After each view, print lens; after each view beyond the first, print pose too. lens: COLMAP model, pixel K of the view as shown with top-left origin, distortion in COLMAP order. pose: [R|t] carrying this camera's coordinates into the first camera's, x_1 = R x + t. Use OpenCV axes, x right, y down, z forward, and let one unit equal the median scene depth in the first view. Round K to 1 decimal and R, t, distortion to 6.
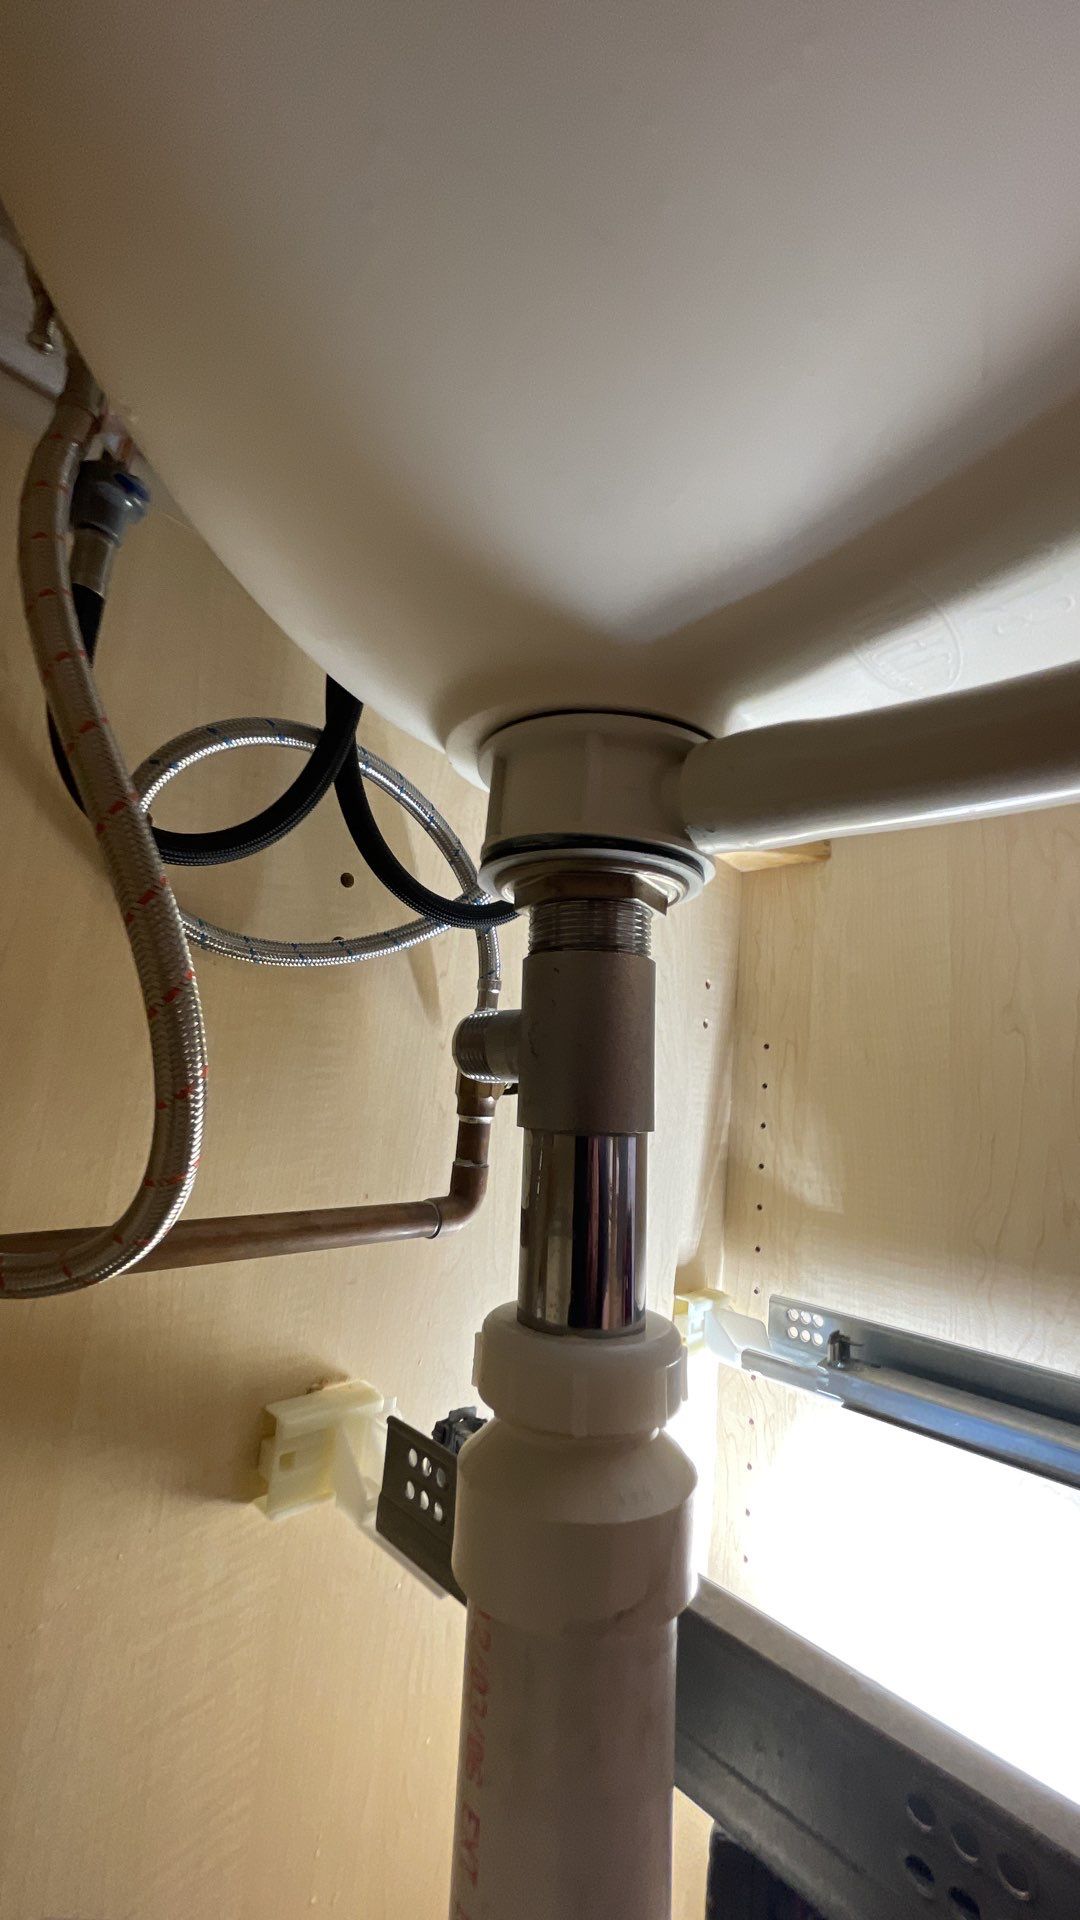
lens RADIAL K [[771.8, 0, 534.2], [0, 771.8, 963.1], [0, 0, 1]] dist [-0.026422, 0.000024]
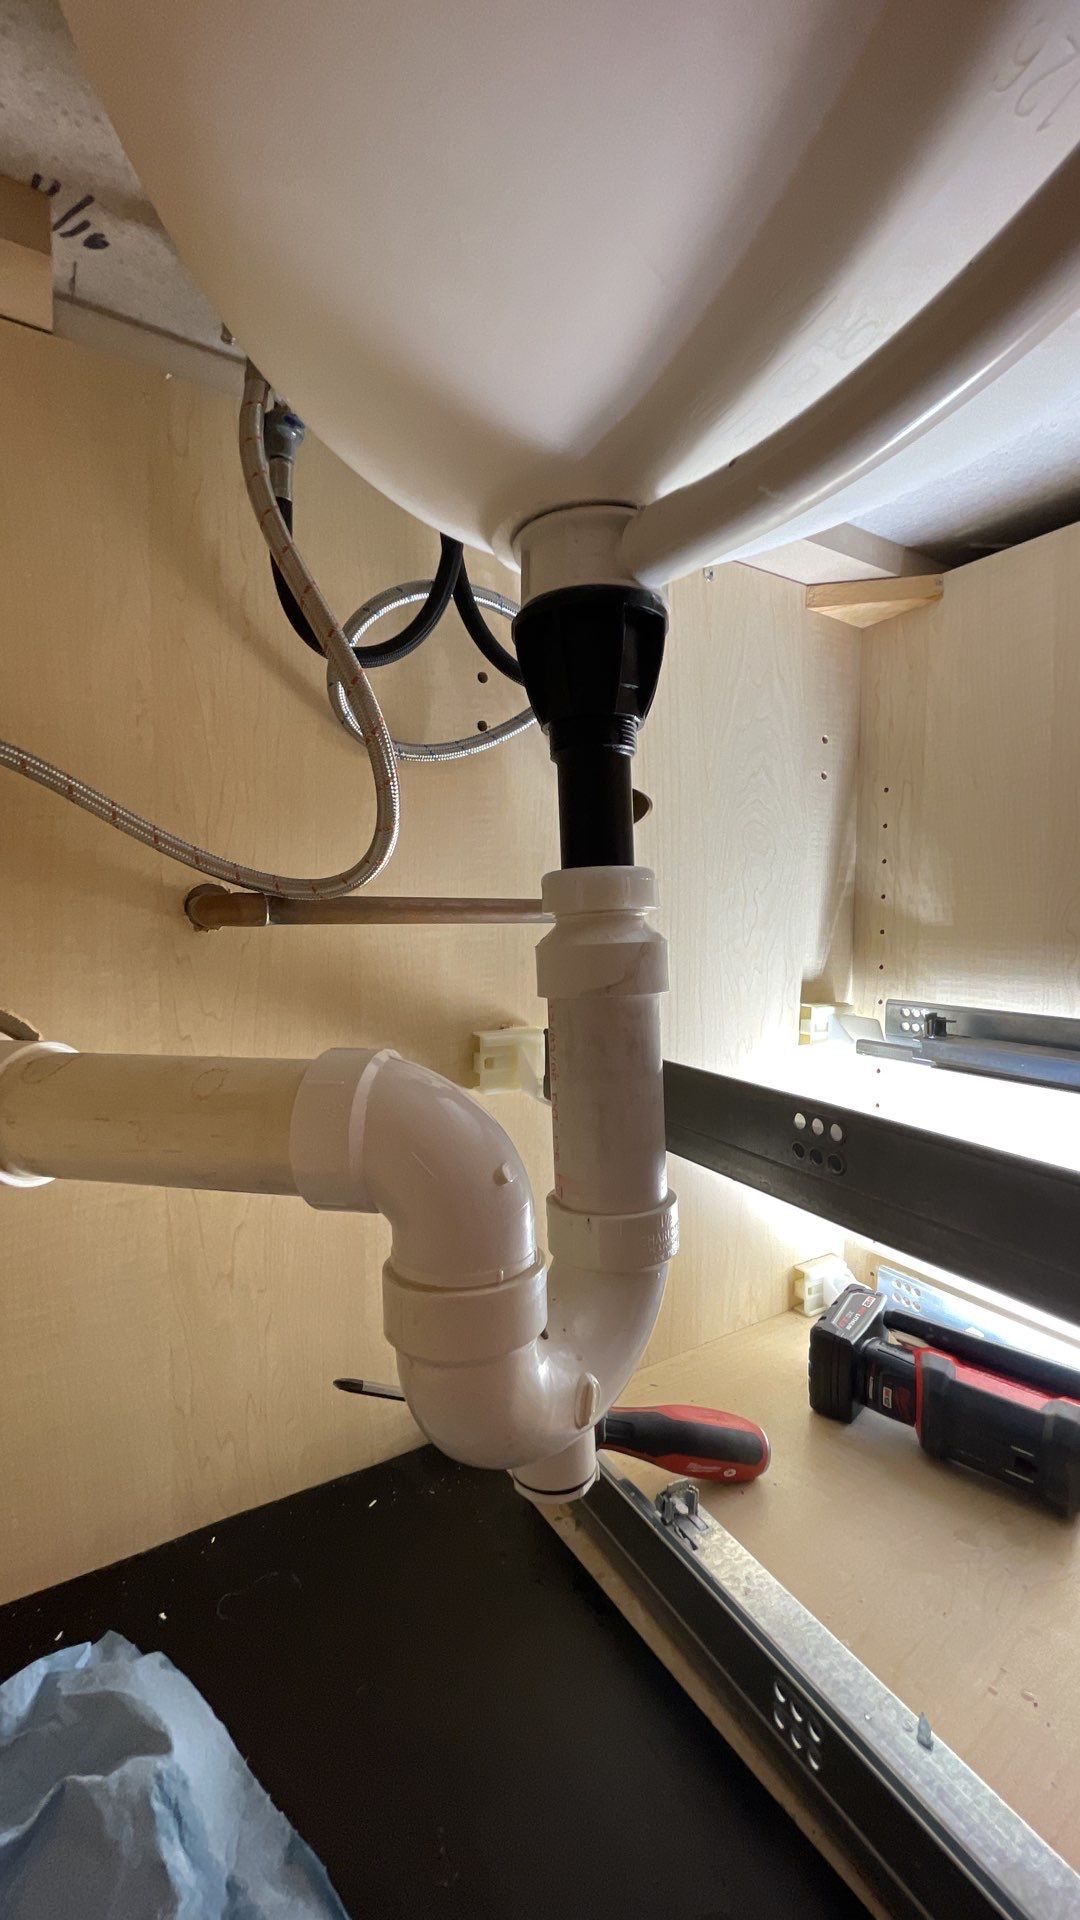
lens RADIAL K [[771.8, 0, 534.2], [0, 771.8, 963.1], [0, 0, 1]] dist [-0.026422, 0.000024]
pose [[0.958887, -0.072613, -0.274341, 0.118396], [0.126497, 0.974726, 0.184143, 0.096370], [0.254036, -0.211276, 0.943837, -0.237026]]
